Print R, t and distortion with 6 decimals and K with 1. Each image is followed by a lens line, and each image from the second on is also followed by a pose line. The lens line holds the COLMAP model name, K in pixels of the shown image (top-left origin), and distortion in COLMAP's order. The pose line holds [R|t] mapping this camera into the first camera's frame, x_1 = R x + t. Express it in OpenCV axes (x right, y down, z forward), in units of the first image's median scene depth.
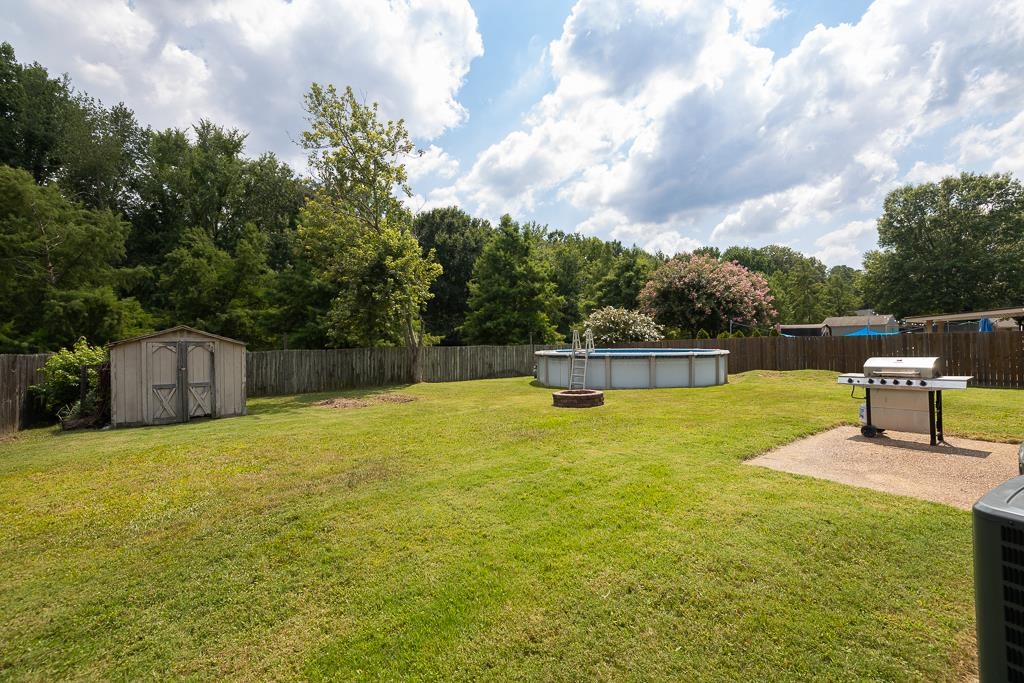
lens RADIAL K [[452.1, 0, 502.5], [0, 452.1, 340.2], [0, 0, 1]] dist [0.005804, -0.001095]
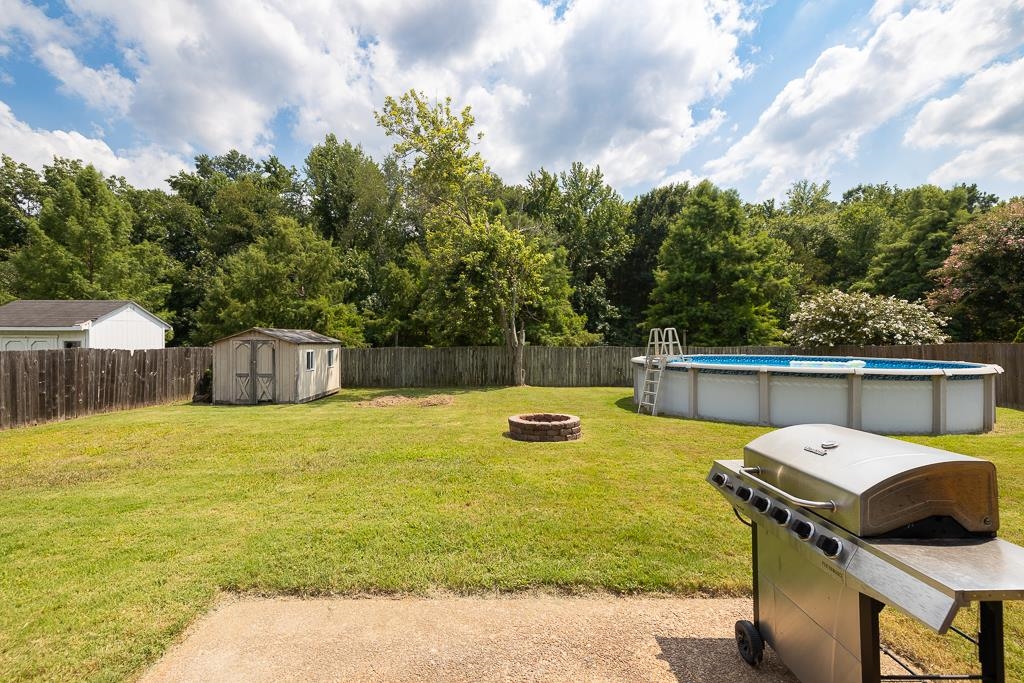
lens RADIAL K [[452.1, 0, 511.8], [0, 452.1, 344.3], [0, 0, 1]] dist [0.005804, -0.001095]
pose [[0.793723, 0.020163, -0.607945, 0.363028], [-0.006935, 0.999685, 0.024102, -0.012092], [0.608239, -0.014914, 0.793613, 0.258821]]
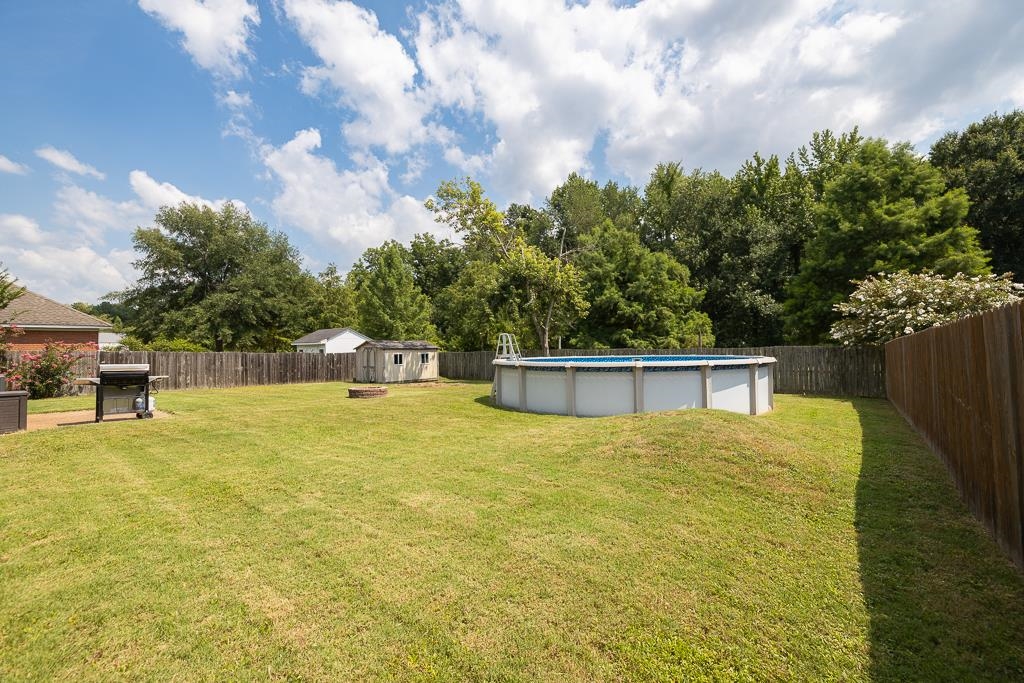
lens RADIAL K [[452.1, 0, 515.5], [0, 452.1, 343.1], [0, 0, 1]] dist [0.005804, -0.001095]
pose [[0.240767, -0.001435, -0.970582, 0.969571], [0.020888, 0.999775, 0.003704, -0.007604], [0.970358, -0.021165, 0.240743, 0.677711]]
